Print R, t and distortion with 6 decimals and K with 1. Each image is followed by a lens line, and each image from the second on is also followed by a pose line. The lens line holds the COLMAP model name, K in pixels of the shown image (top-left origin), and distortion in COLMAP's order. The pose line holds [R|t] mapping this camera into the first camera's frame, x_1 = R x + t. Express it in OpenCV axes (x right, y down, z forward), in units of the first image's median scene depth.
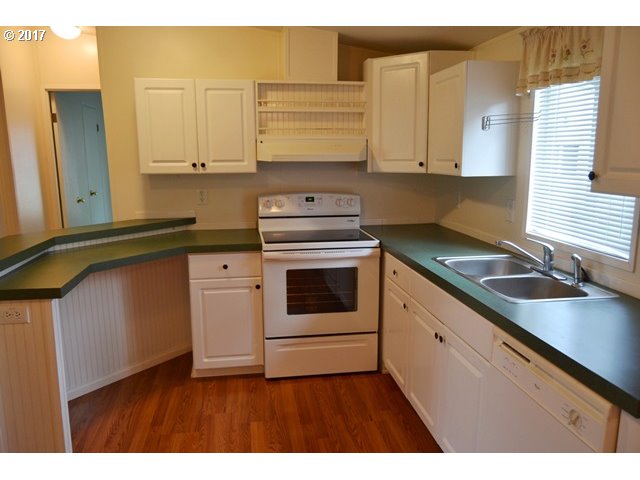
lens RADIAL K [[490.2, 0, 316.8], [0, 490.2, 242.4], [0, 0, 1]] dist [-0.014108, -0.000662]
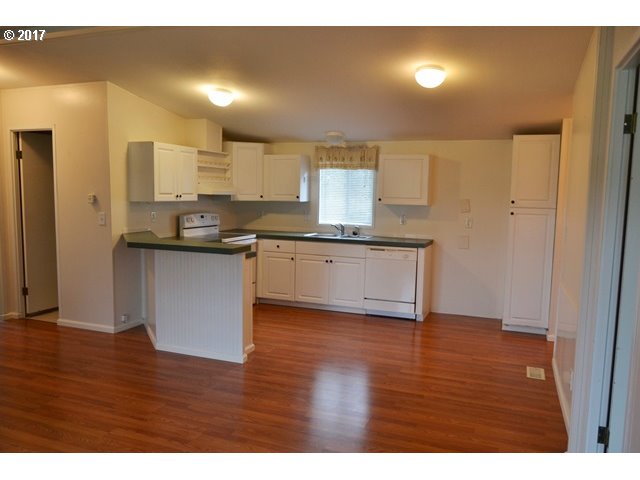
lens RADIAL K [[490.2, 0, 316.8], [0, 490.2, 242.4], [0, 0, 1]] dist [-0.014108, -0.000662]
pose [[0.487933, -0.074557, 0.869691, -1.414361], [0.133303, 0.991023, 0.010170, 0.039284], [-0.862642, 0.110970, 0.493492, -0.186893]]
